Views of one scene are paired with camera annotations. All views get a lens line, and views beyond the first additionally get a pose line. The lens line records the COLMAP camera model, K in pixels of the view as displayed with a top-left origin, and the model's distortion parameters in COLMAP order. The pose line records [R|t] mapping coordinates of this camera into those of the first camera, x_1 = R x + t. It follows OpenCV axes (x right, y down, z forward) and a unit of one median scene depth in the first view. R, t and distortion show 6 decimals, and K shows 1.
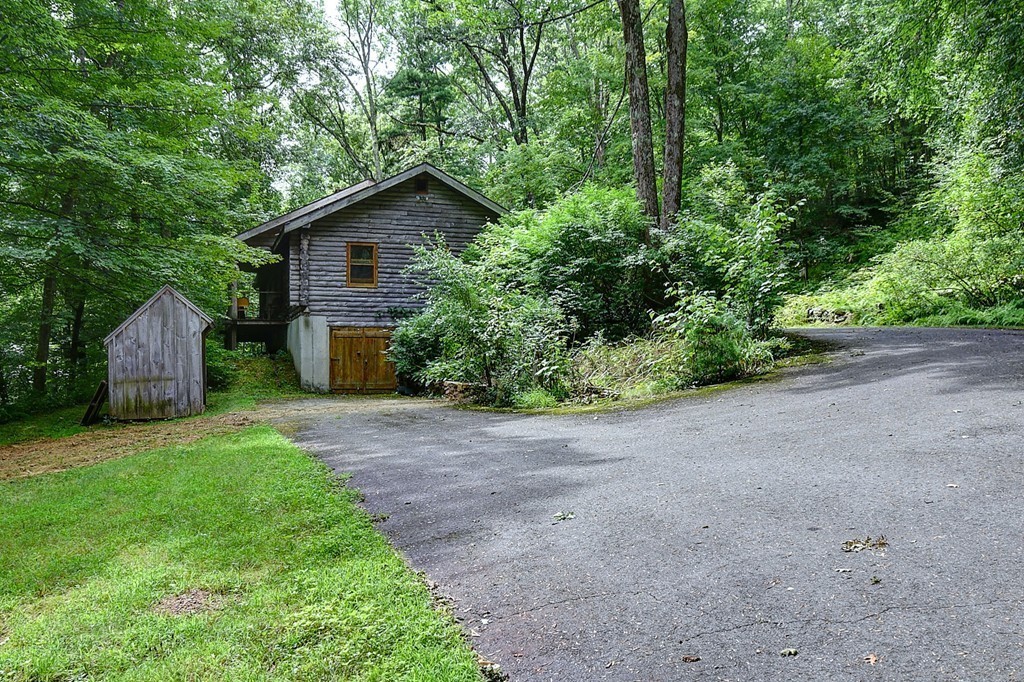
lens RADIAL K [[862.1, 0, 512.0], [0, 862.1, 341.0], [0, 0, 1]] dist [-0.012424, -0.006233]
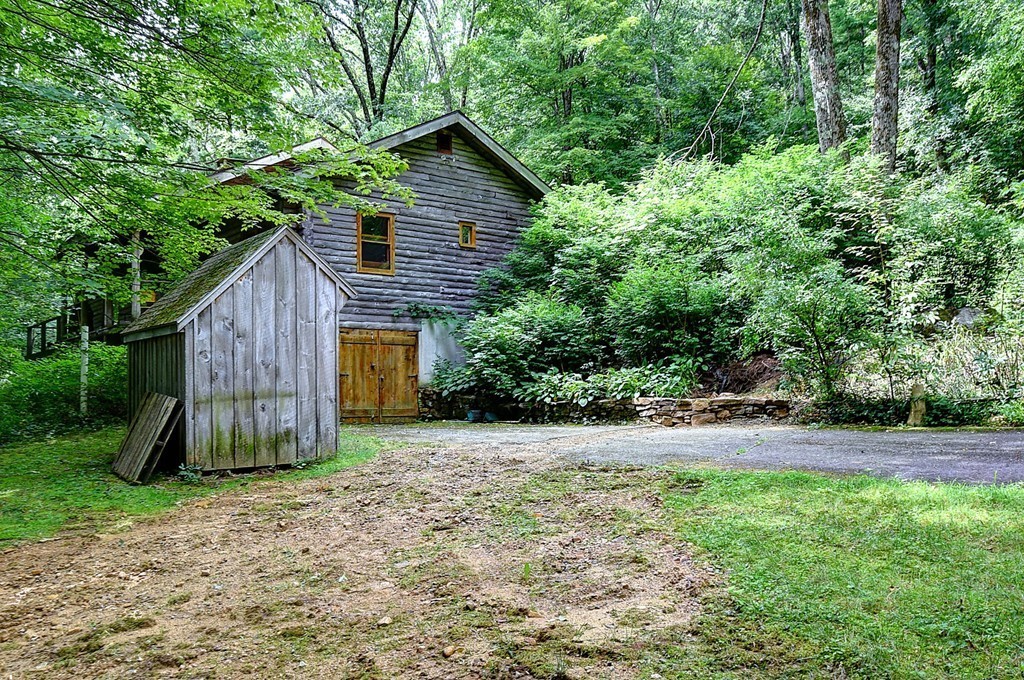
lens RADIAL K [[862.1, 0, 512.0], [0, 862.1, 340.0], [0, 0, 1]] dist [-0.012424, -0.006233]
pose [[0.936962, 0.012307, 0.349216, -0.434514], [0.002502, 0.999118, -0.041925, 0.031048], [-0.349423, 0.040156, 0.936104, 0.401721]]
